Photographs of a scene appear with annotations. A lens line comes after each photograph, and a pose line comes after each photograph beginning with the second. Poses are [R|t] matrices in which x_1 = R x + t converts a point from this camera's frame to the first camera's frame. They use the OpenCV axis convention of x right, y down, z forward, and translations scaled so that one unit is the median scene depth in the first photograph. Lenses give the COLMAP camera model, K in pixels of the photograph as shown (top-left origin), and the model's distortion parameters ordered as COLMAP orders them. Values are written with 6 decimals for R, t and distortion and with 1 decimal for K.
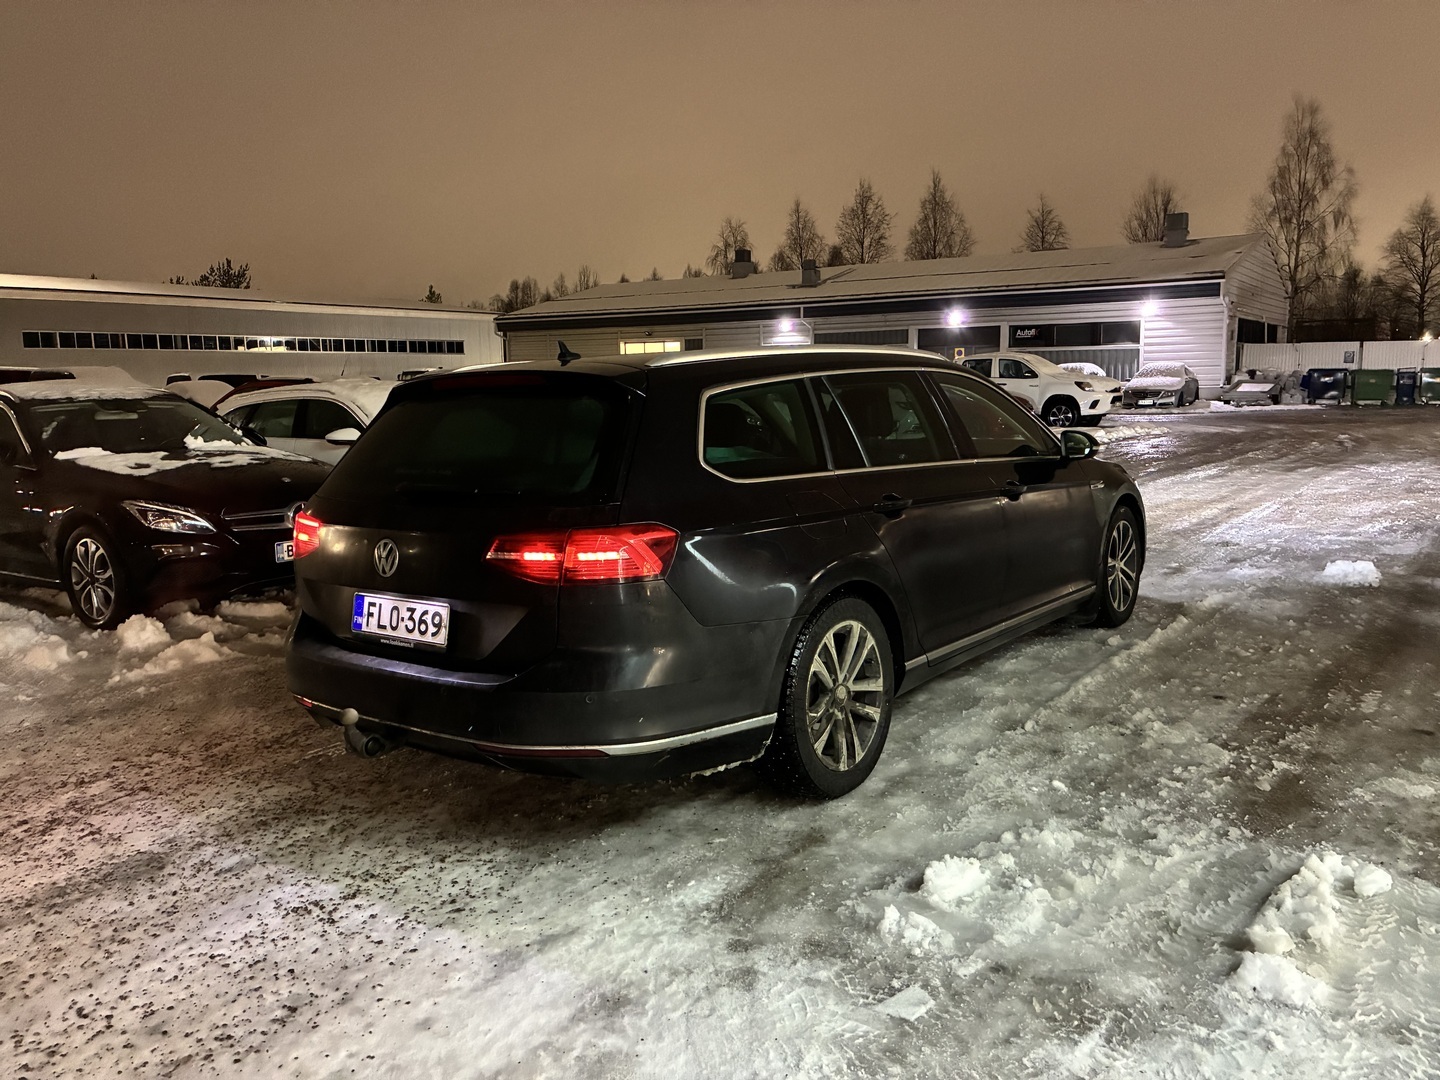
lens RADIAL K [[1085.5, 0, 724.6], [0, 1085.5, 531.7], [0, 0, 1]] dist [0.062356, -0.088354]
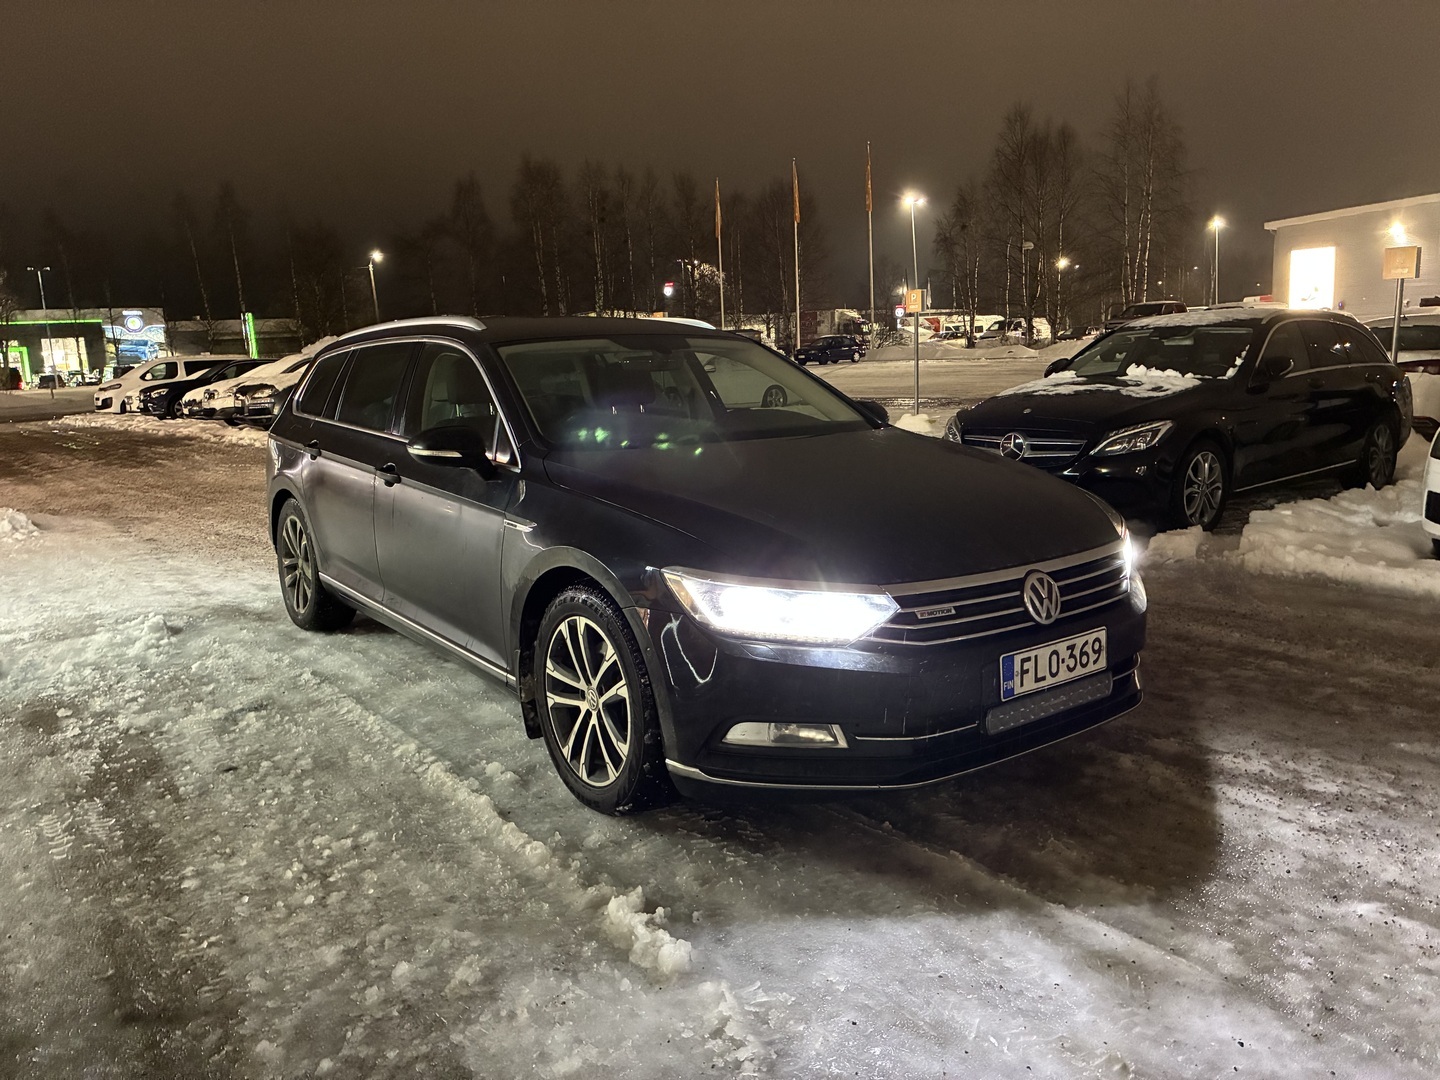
lens RADIAL K [[1085.5, 0, 724.6], [0, 1085.5, 531.7], [0, 0, 1]] dist [0.062356, -0.088354]
pose [[-0.288421, 0.186079, -0.939249, 1.138052], [-0.086498, 0.971861, 0.219101, -0.233723], [0.953589, 0.144436, -0.264210, 1.640894]]
